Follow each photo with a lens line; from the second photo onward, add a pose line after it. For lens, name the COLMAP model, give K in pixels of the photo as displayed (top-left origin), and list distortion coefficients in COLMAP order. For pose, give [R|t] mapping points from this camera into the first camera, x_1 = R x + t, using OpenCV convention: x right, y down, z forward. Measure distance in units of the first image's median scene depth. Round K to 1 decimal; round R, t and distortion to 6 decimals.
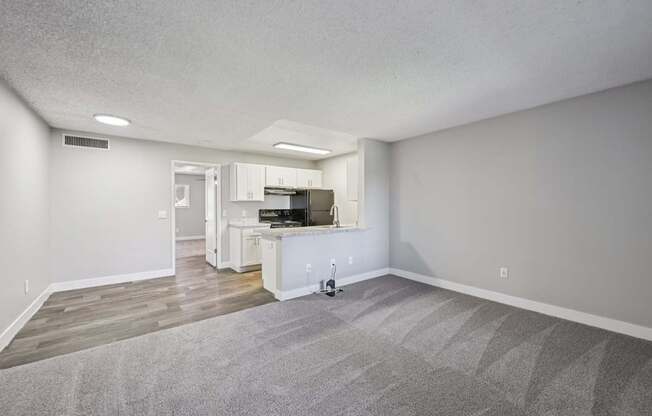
lens RADIAL K [[257.3, 0, 321.8], [0, 257.3, 207.5], [0, 0, 1]] dist [-0.002713, -0.000263]
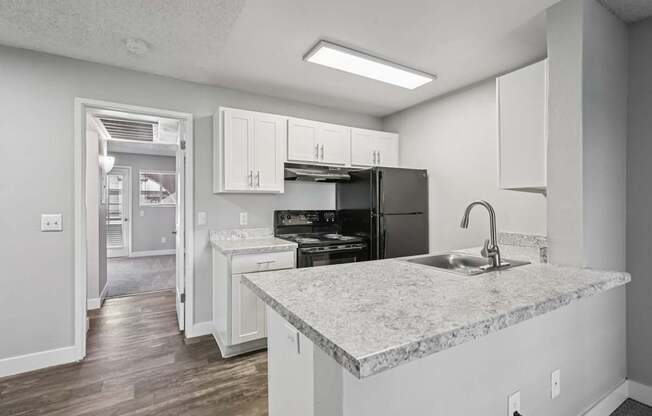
lens RADIAL K [[299.6, 0, 328.3], [0, 299.6, 206.1], [0, 0, 1]] dist [0.000562, 0.000012]
pose [[0.994777, 0.000246, -0.102071, -0.085834], [-0.000928, 0.999978, -0.006632, 0.002728], [0.102067, 0.006692, 0.994755, 0.454521]]
